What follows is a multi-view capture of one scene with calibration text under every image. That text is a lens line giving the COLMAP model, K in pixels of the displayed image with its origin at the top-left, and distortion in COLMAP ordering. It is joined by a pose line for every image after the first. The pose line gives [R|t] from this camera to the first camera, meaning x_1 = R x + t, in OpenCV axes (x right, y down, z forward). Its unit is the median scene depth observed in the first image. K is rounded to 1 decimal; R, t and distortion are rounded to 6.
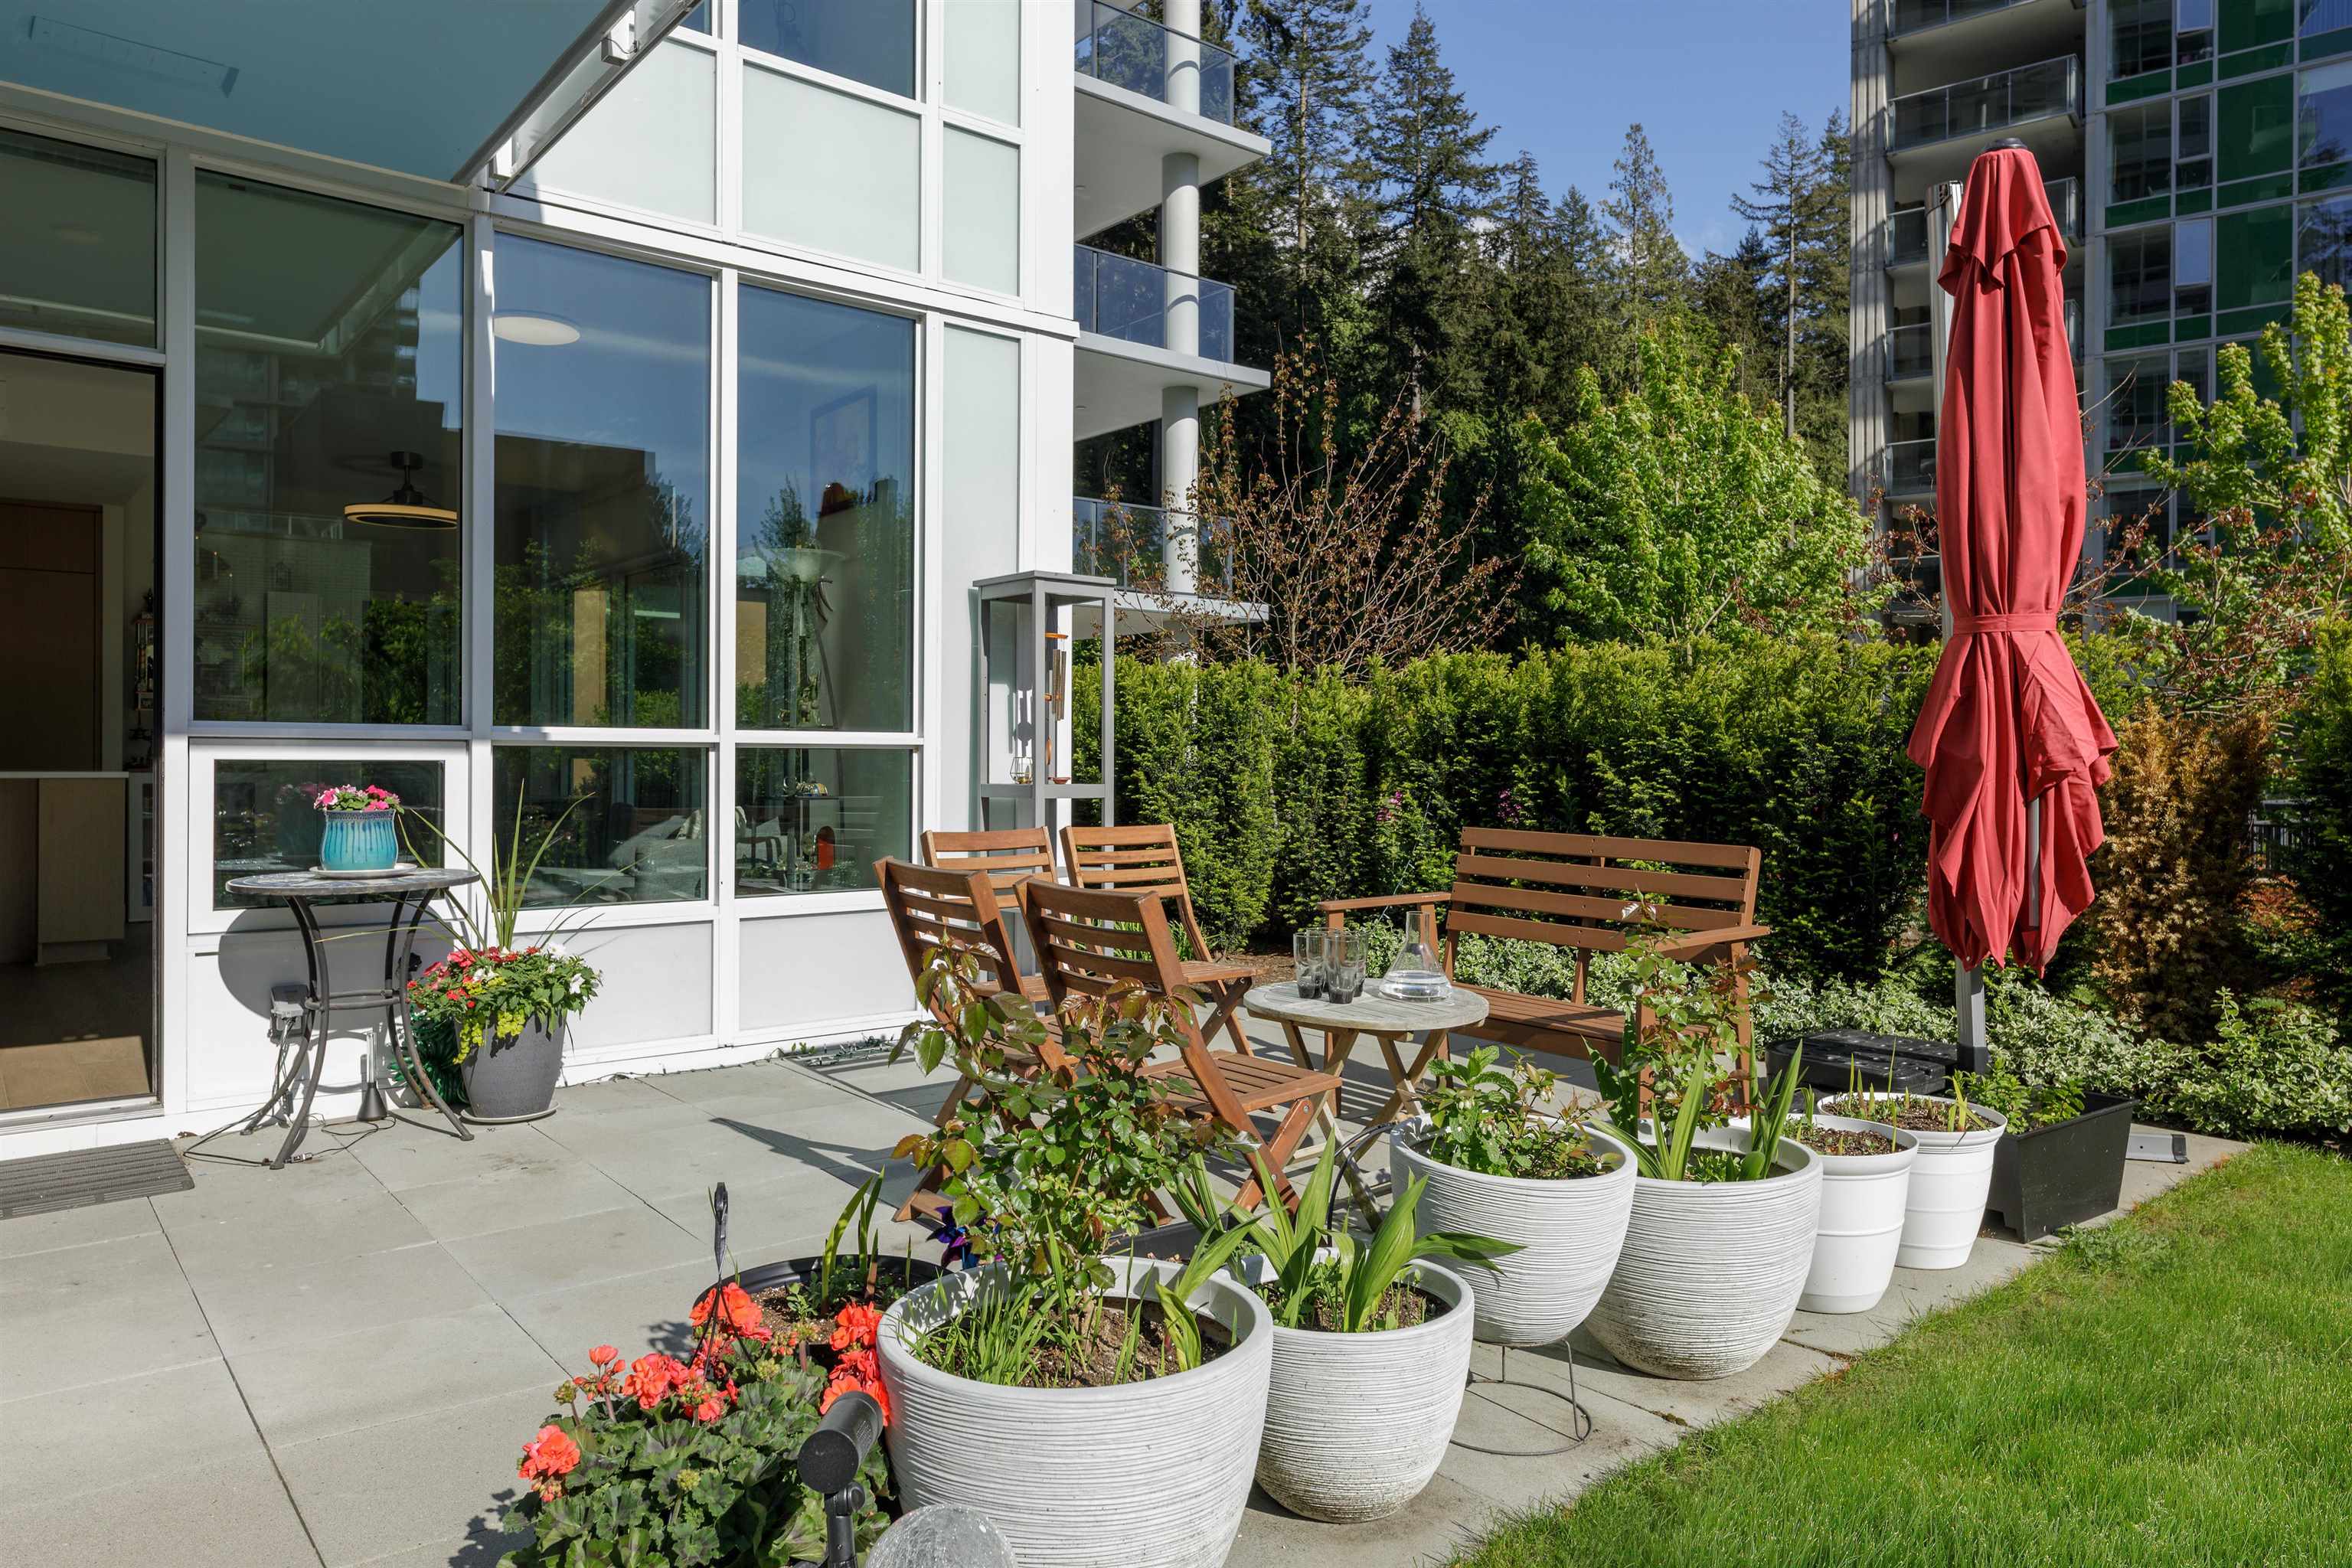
lens RADIAL K [[1514.1, 0, 1226.2], [0, 1514.1, 756.5], [0, 0, 1]] dist [-0.001453, 0.008257]
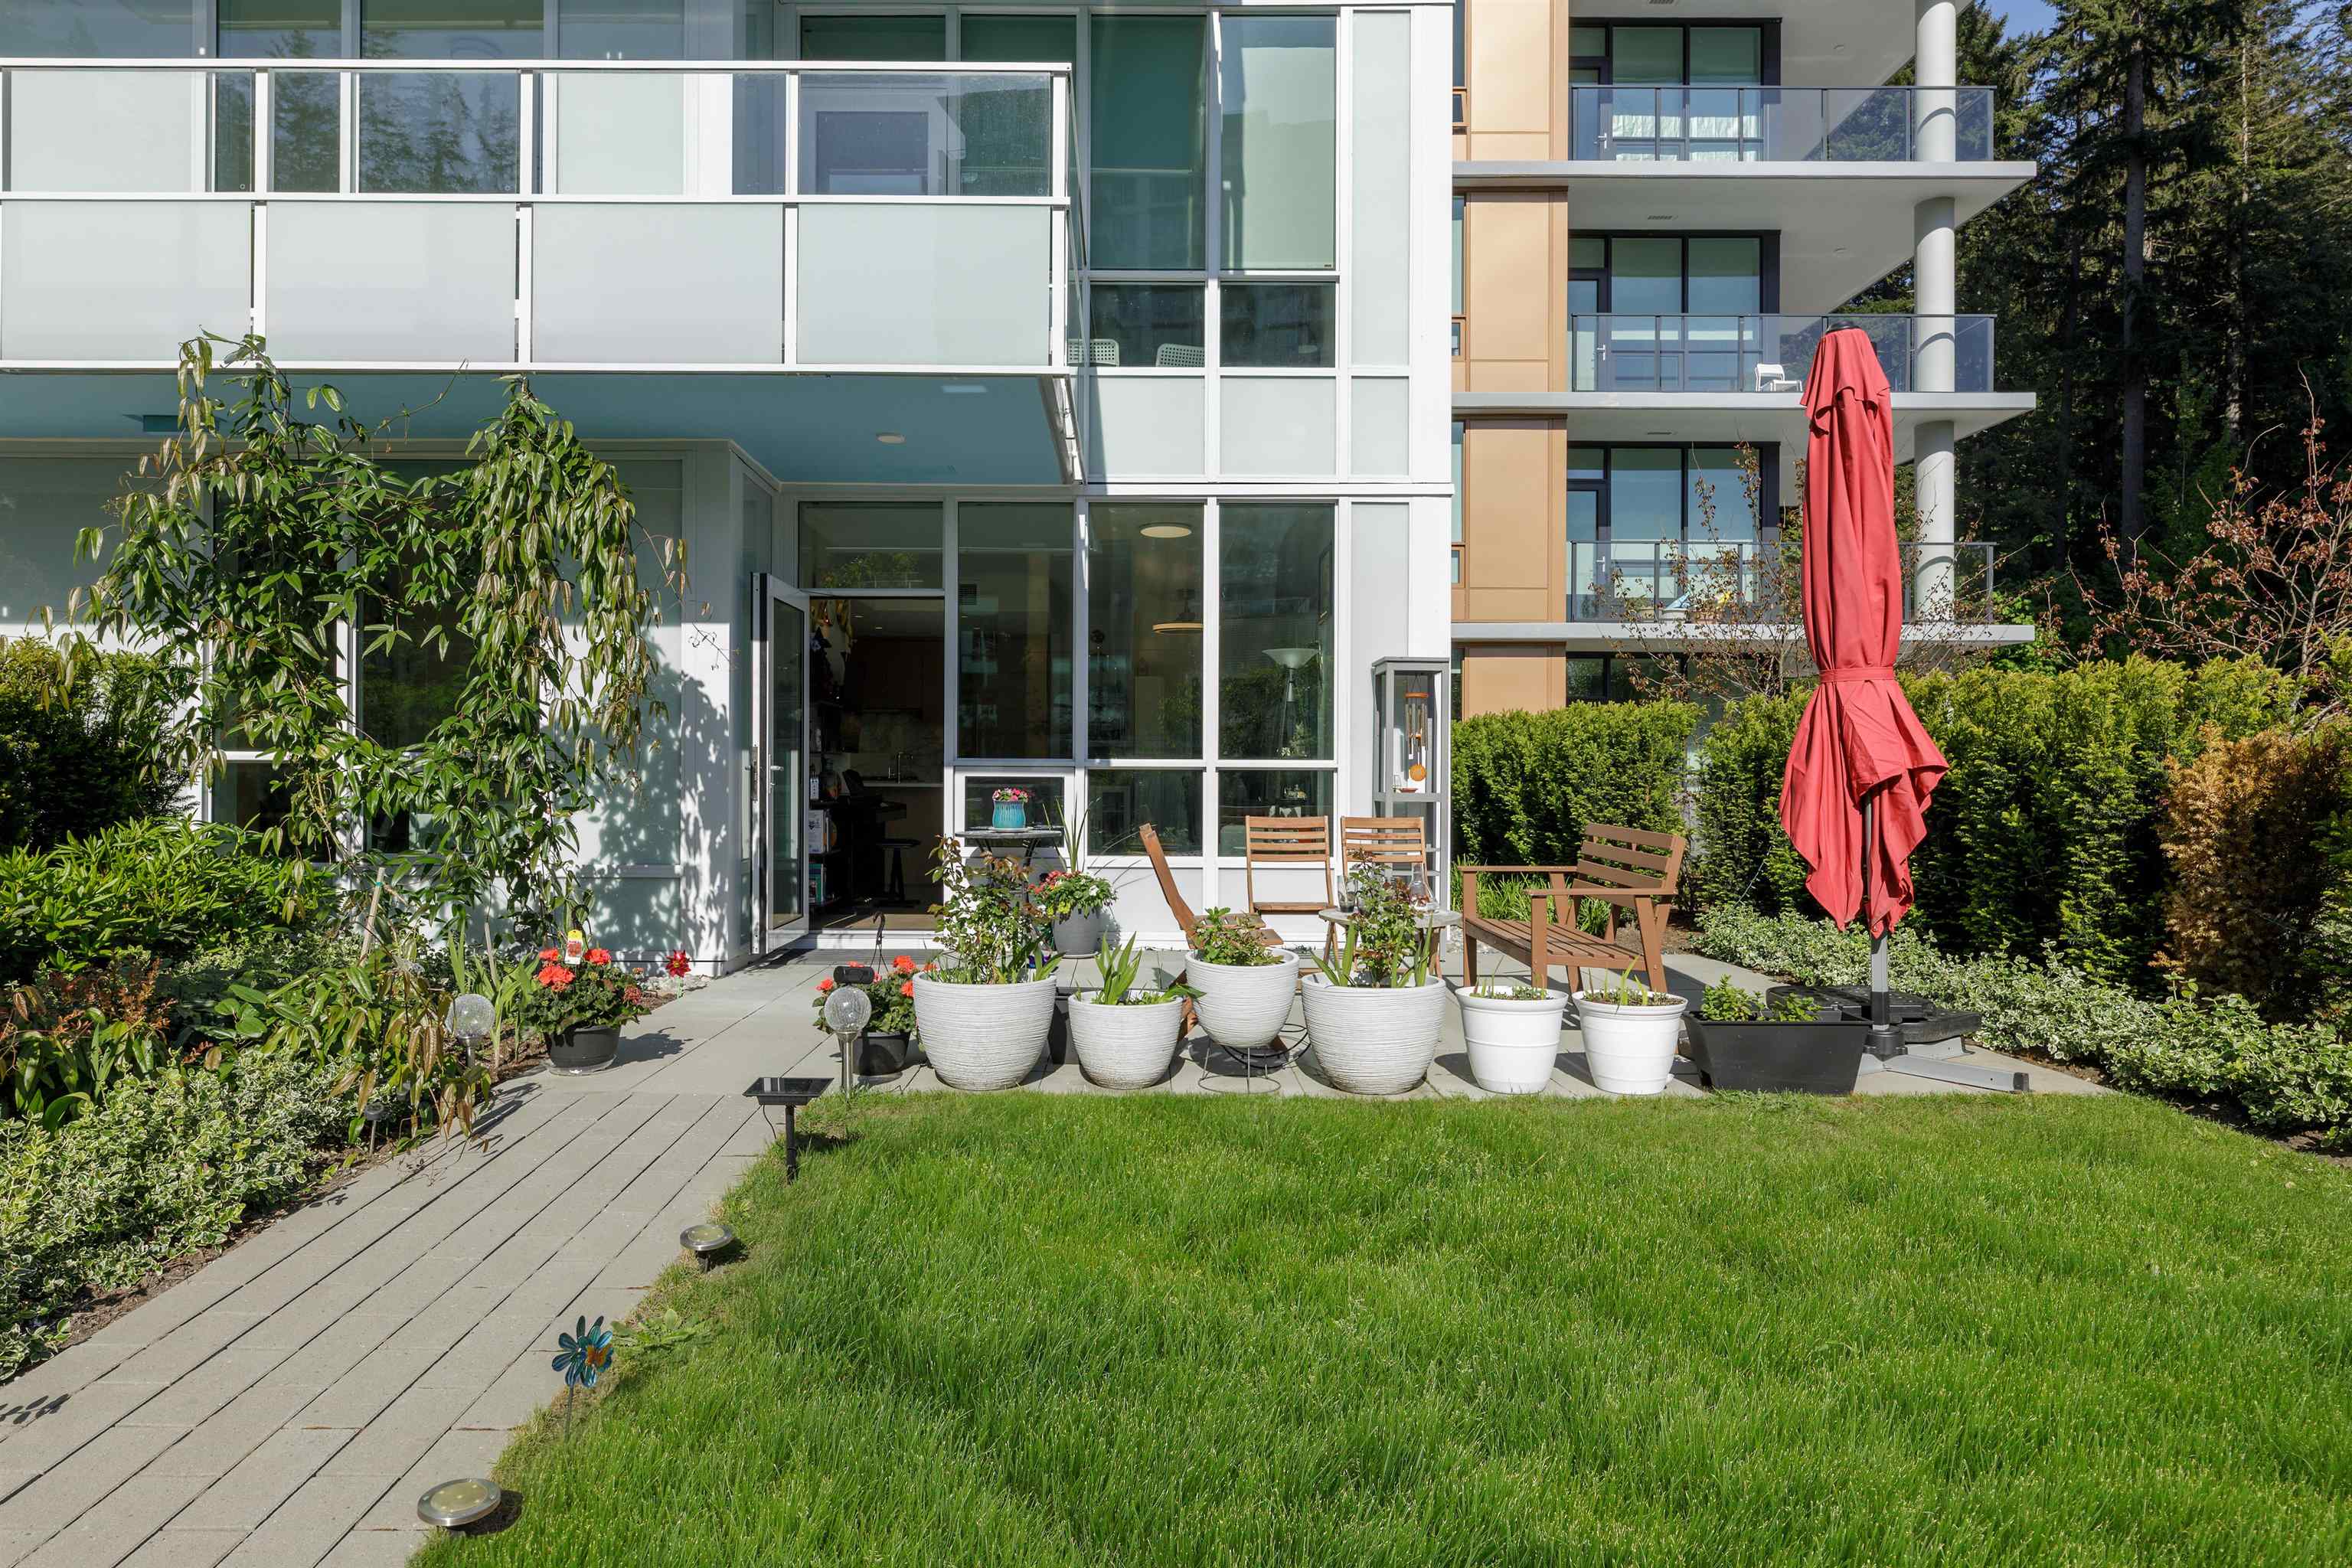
lens RADIAL K [[1354.6, 0, 1160.5], [0, 1354.6, 774.9], [0, 0, 1]] dist [0.002319, -0.000433]
pose [[0.776915, -0.001338, -0.629604, 0.144169], [-0.000808, 0.999995, -0.003121, 0.001134], [0.629605, 0.002934, 0.776910, -0.060323]]
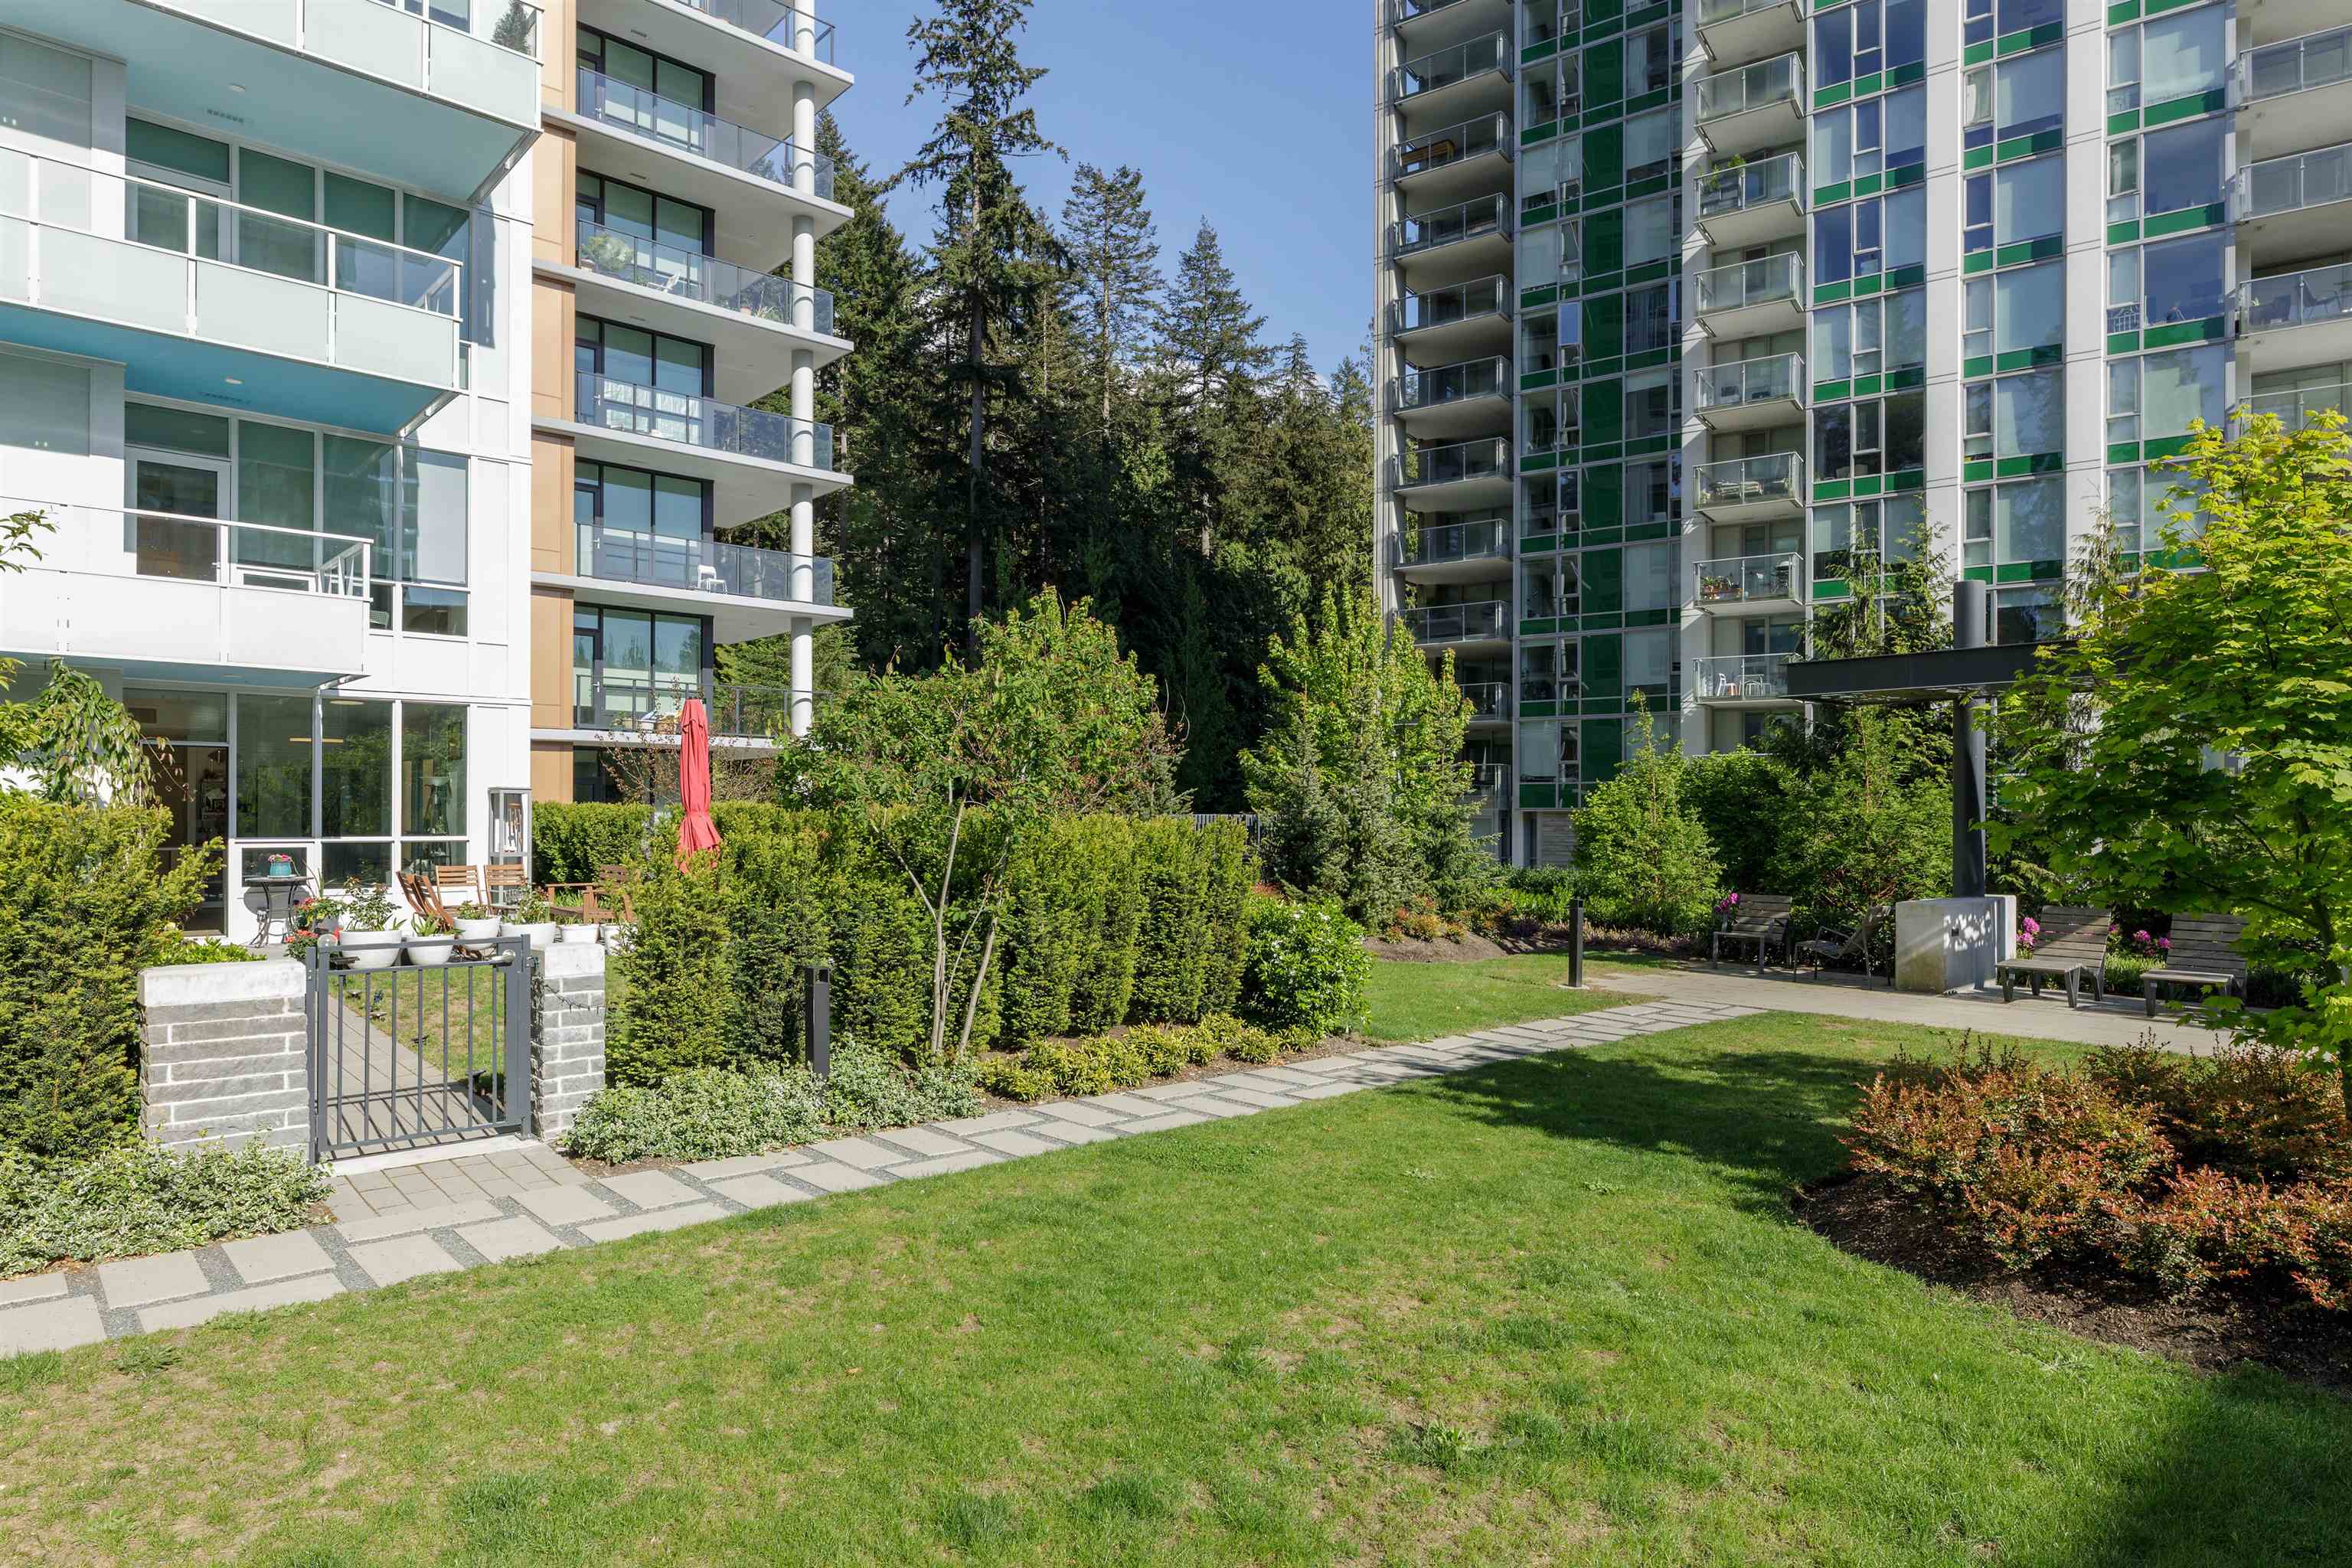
lens RADIAL K [[1236.3, 0, 1104.9], [0, 1236.3, 814.0], [0, 0, 1]] dist [0.003396, -0.002382]
pose [[0.999485, -0.000493, 0.032093, 0.269796], [0.000607, 0.999994, -0.003550, -0.013533], [-0.032091, 0.003568, 0.999479, -0.420228]]
